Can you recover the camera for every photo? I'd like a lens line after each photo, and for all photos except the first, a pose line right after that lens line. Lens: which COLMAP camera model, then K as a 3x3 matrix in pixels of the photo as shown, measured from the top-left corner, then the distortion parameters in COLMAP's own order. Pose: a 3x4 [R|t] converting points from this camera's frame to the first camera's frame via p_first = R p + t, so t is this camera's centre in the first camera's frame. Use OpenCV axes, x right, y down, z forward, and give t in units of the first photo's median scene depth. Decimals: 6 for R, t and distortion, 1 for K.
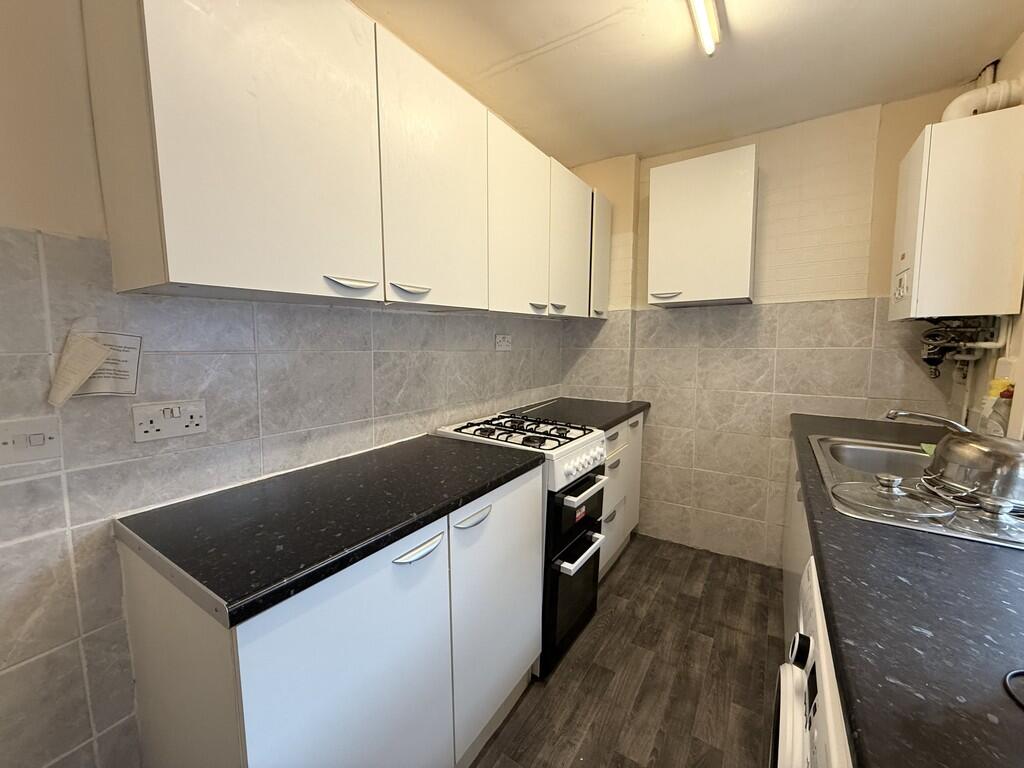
lens RADIAL K [[408.5, 0, 510.2], [0, 408.5, 384.0], [0, 0, 1]] dist [-0.000103, 0.000516]
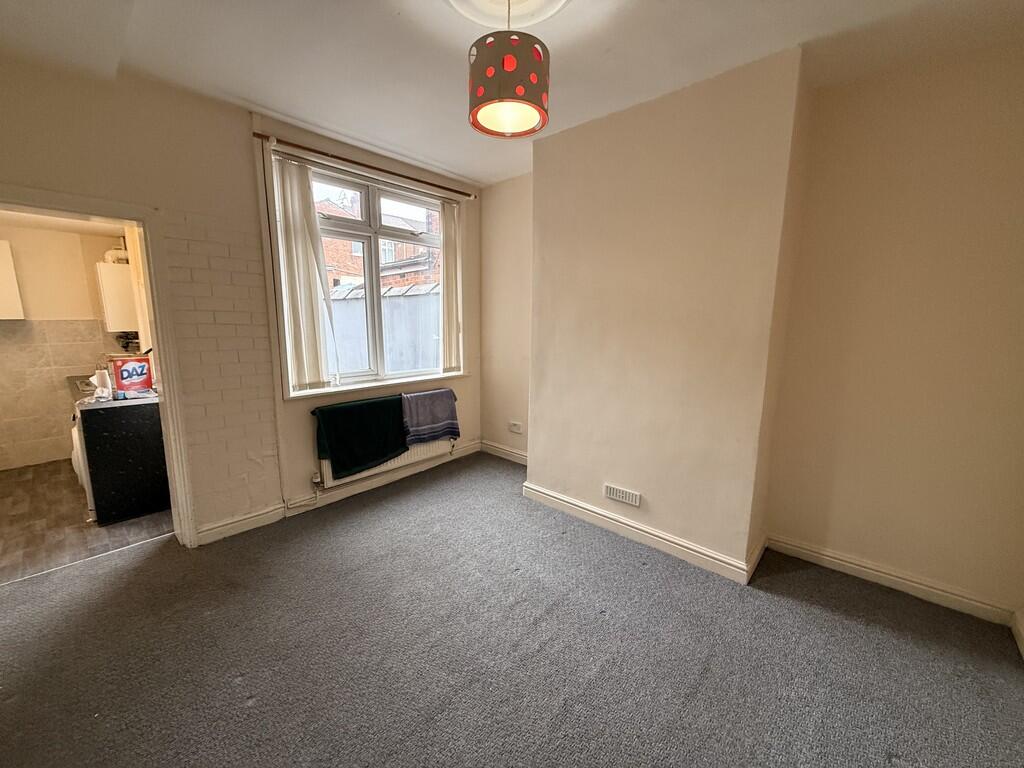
lens RADIAL K [[408.5, 0, 510.2], [0, 408.5, 384.0], [0, 0, 1]] dist [-0.000103, 0.000516]
pose [[0.149241, -0.136962, 0.979269, -0.949720], [0.121900, 0.985354, 0.119235, 0.135150], [-0.981258, 0.101578, 0.163751, -1.451549]]
